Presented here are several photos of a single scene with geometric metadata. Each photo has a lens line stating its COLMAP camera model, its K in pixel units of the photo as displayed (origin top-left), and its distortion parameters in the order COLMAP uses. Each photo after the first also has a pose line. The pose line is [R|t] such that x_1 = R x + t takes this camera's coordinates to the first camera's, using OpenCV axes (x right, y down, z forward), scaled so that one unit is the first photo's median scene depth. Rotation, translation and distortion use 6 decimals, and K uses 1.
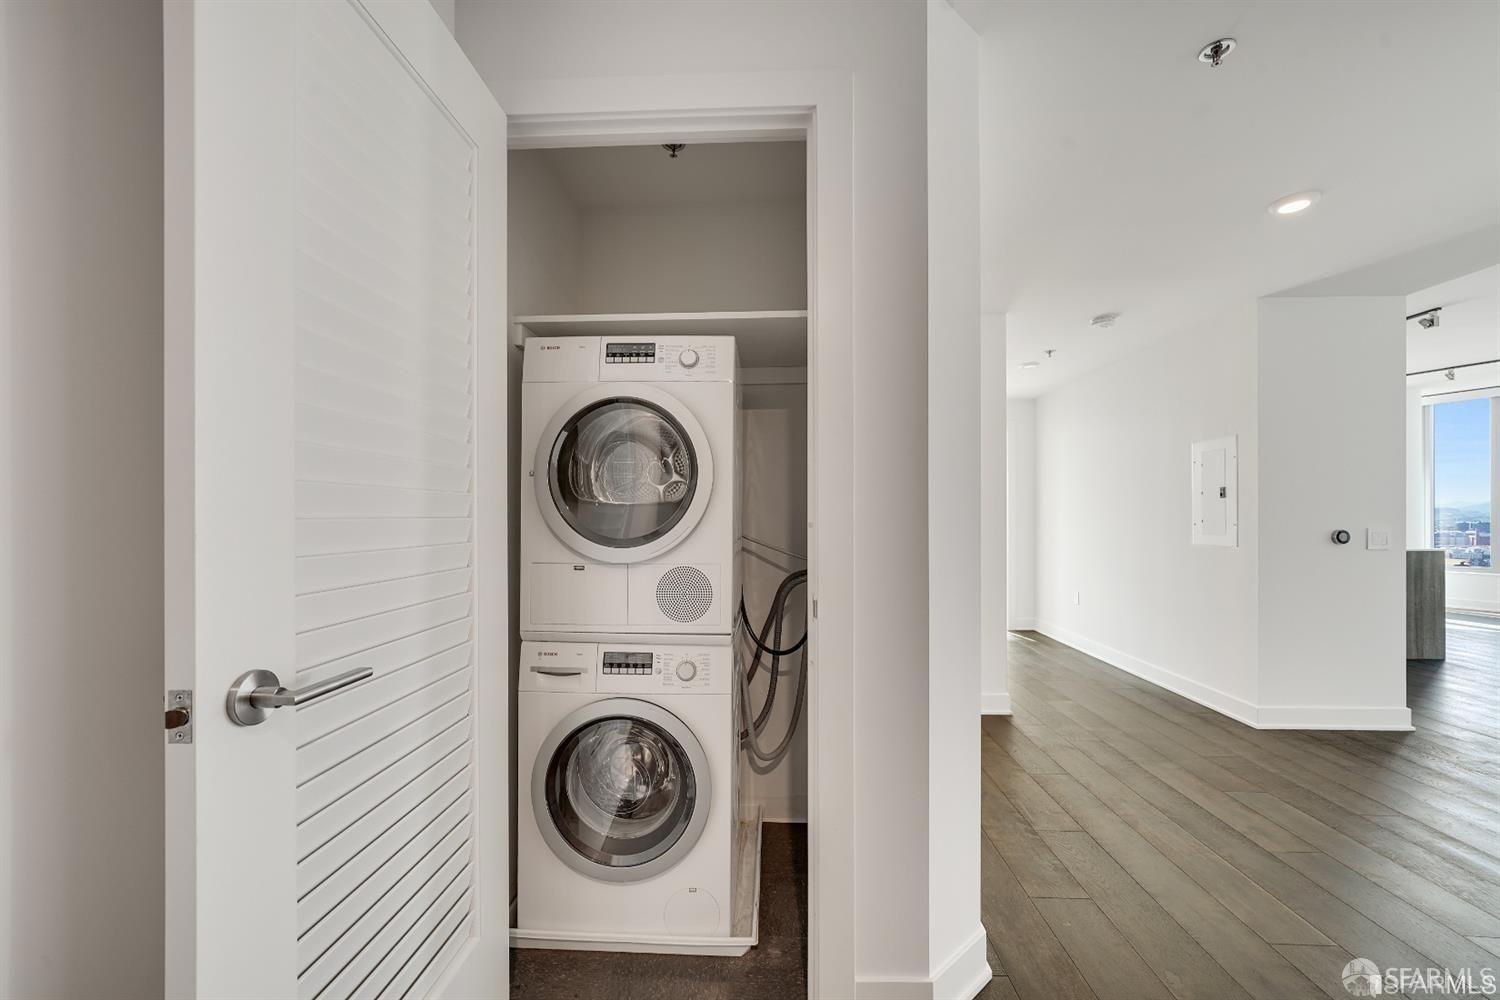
lens RADIAL K [[600.1, 0, 750.0], [0, 600.1, 507.7], [0, 0, 1]] dist [-0.001489, 0.000002]
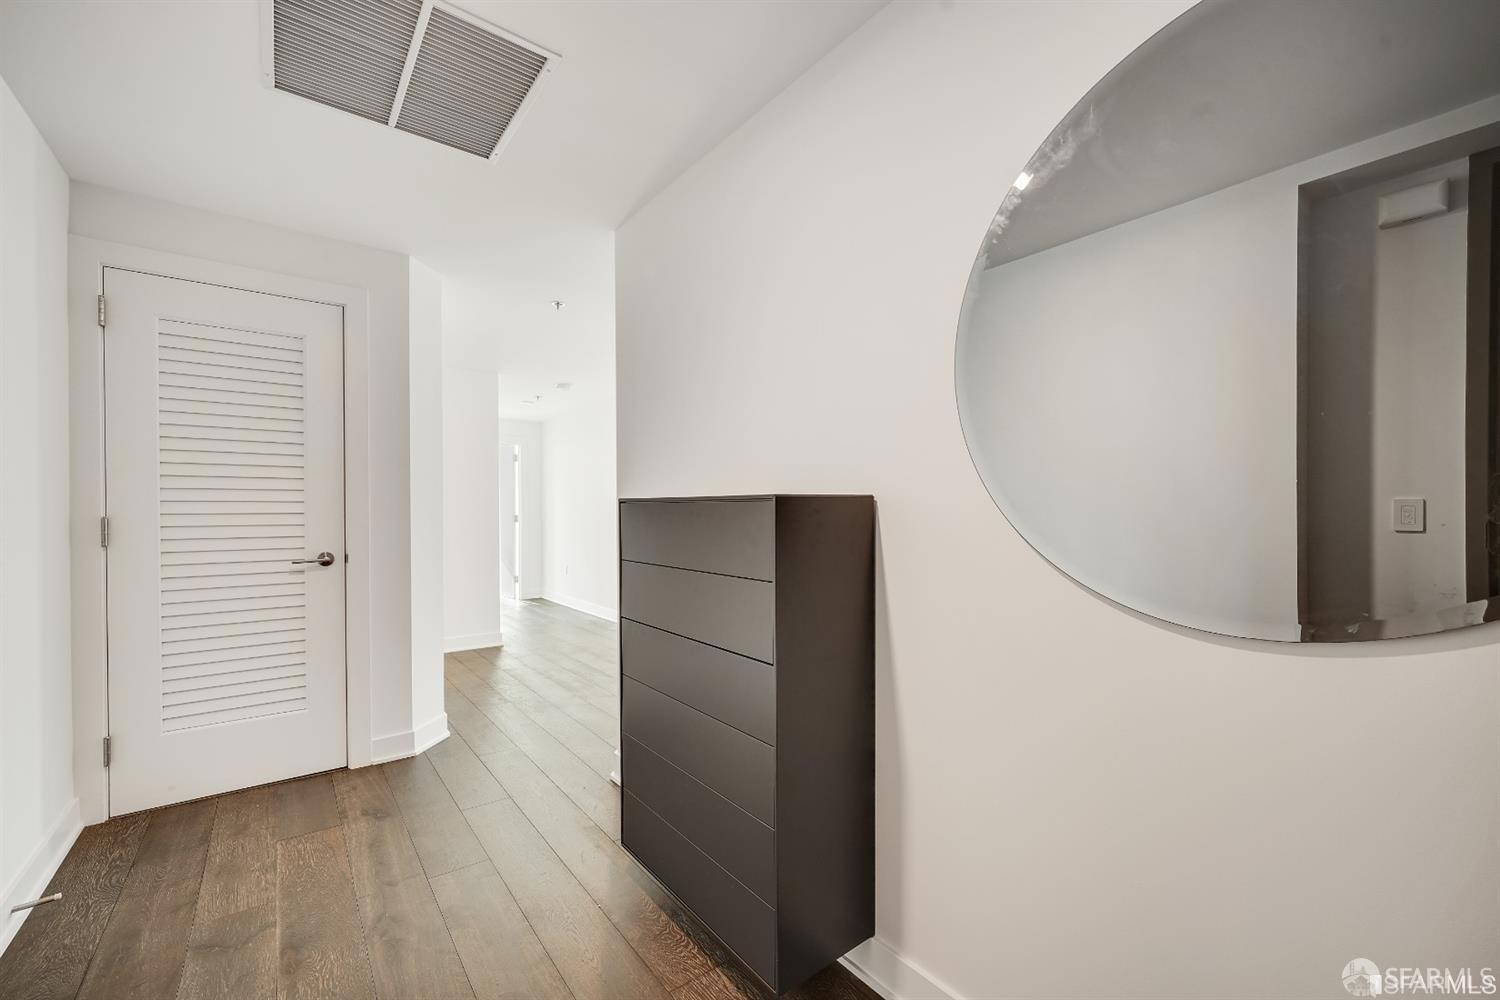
lens RADIAL K [[600.1, 0, 752.8], [0, 600.1, 506.8], [0, 0, 1]] dist [-0.001489, 0.000002]
pose [[0.757098, 0.003259, 0.653293, -0.041285], [-0.005733, 0.999982, 0.001655, -0.000396], [-0.653276, -0.004998, 0.757103, -0.339902]]
